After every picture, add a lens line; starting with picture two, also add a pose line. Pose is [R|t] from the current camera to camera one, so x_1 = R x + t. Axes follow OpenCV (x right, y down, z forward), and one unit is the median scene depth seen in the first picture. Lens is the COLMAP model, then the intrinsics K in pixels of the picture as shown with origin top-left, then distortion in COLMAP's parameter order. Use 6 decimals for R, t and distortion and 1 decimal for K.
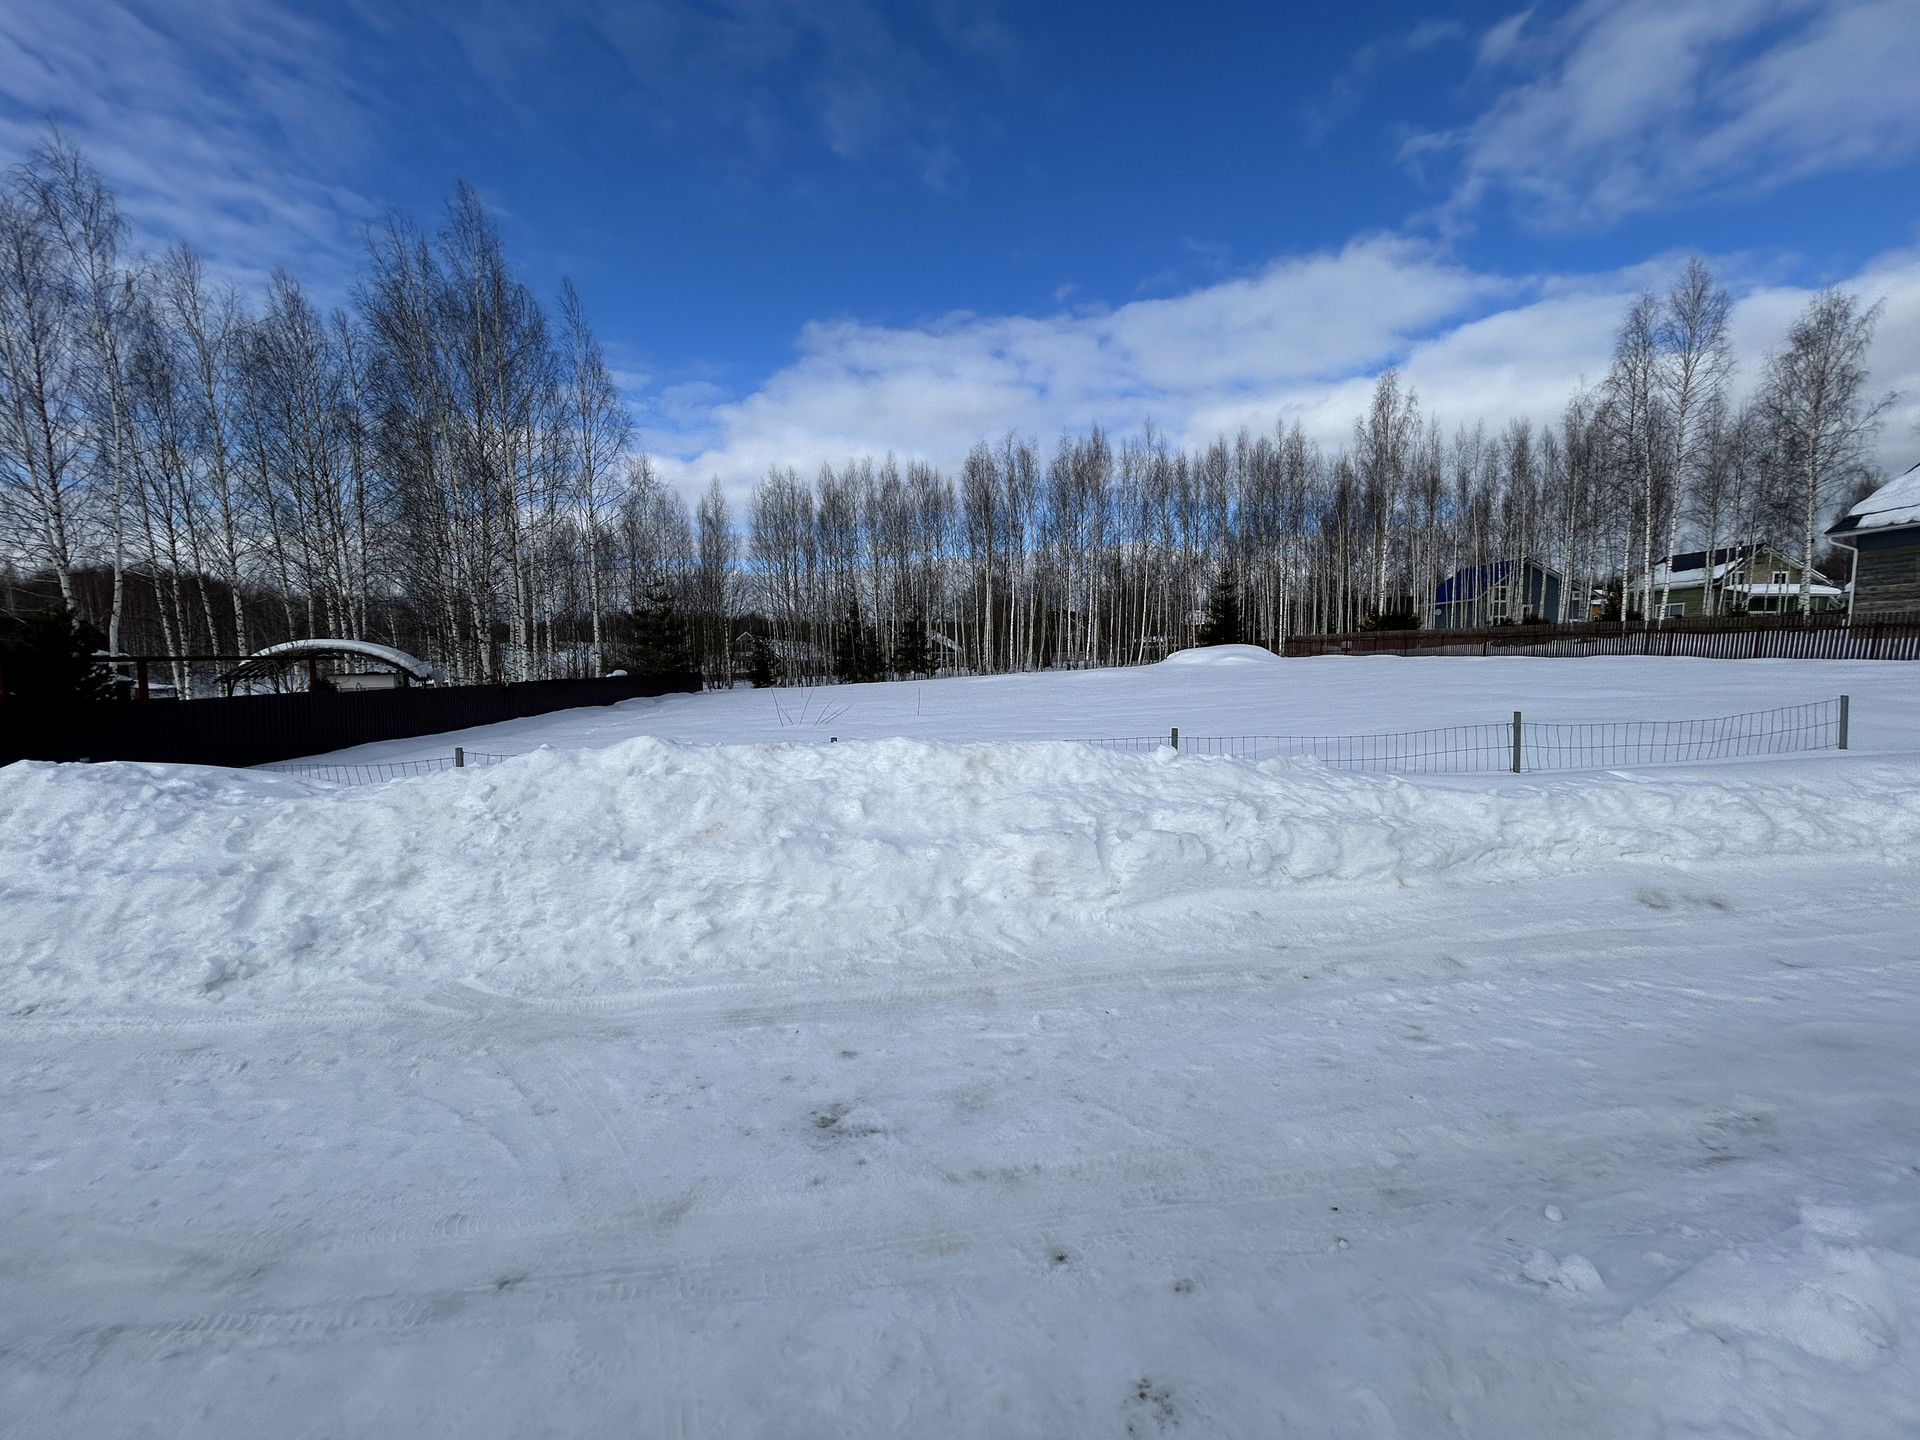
lens RADIAL K [[767.3, 0, 950.6], [0, 767.3, 724.1], [0, 0, 1]] dist [-0.002791, 0.000629]
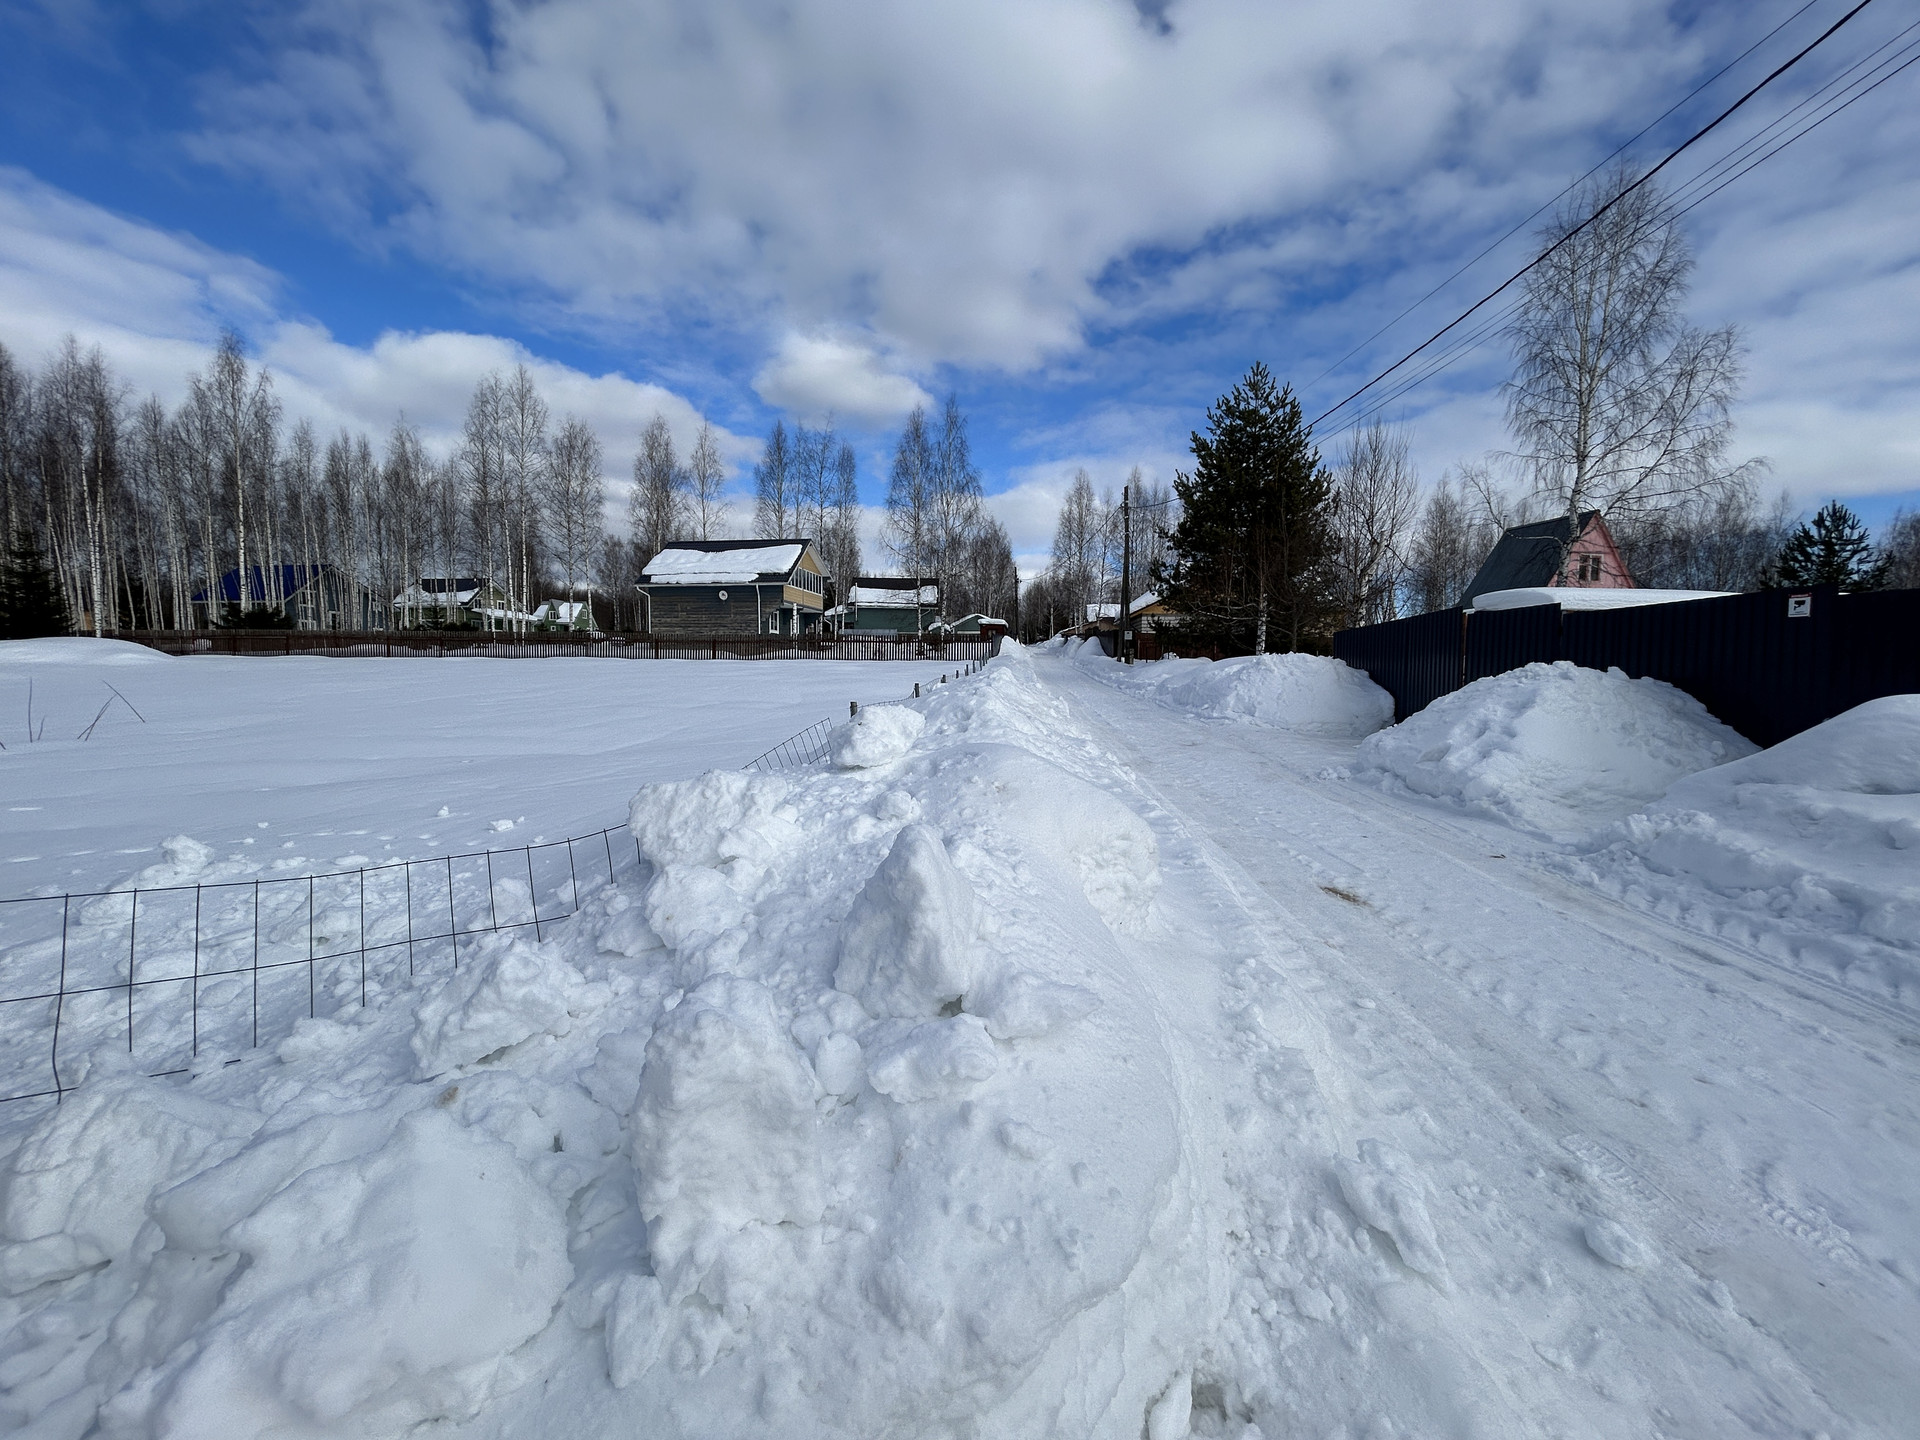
lens RADIAL K [[767.3, 0, 955.7], [0, 767.3, 713.1], [0, 0, 1]] dist [-0.002791, 0.000629]
pose [[0.121144, -0.053987, 0.991166, -0.381508], [0.083303, 0.995550, 0.044045, 0.005014], [-0.989133, 0.077231, 0.125102, 0.166214]]
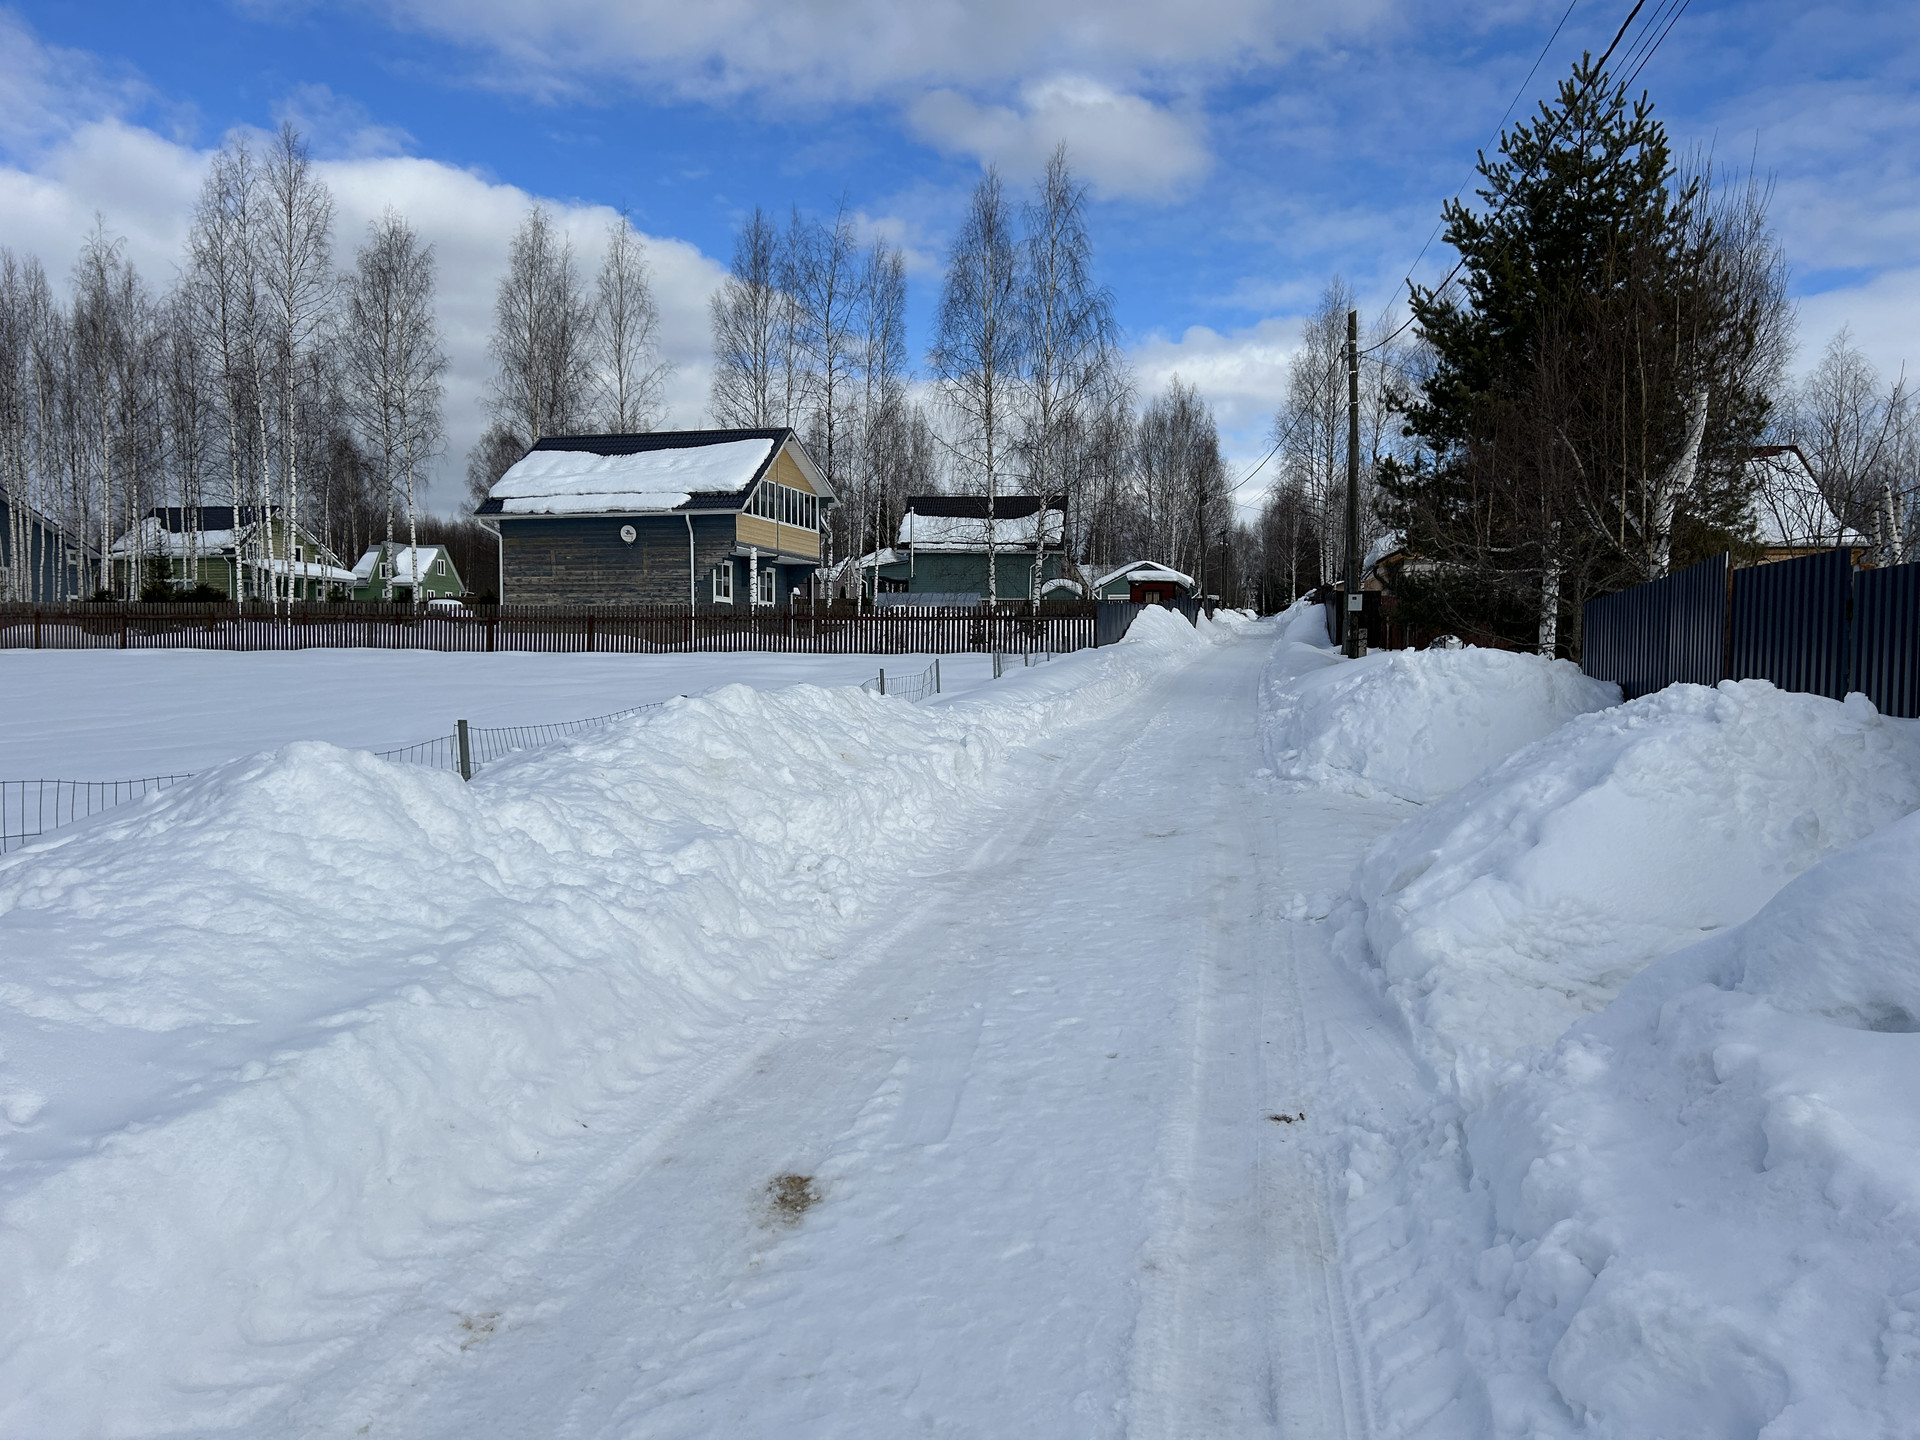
lens RADIAL K [[1428.7, 0, 977.2], [0, 1428.7, 735.8], [0, 0, 1]] dist [0.069740, -0.077749]
pose [[0.239489, -0.046491, 0.969785, -0.348123], [0.082728, 0.996197, 0.027328, 0.008650], [-0.967368, 0.073684, 0.242424, 0.057779]]
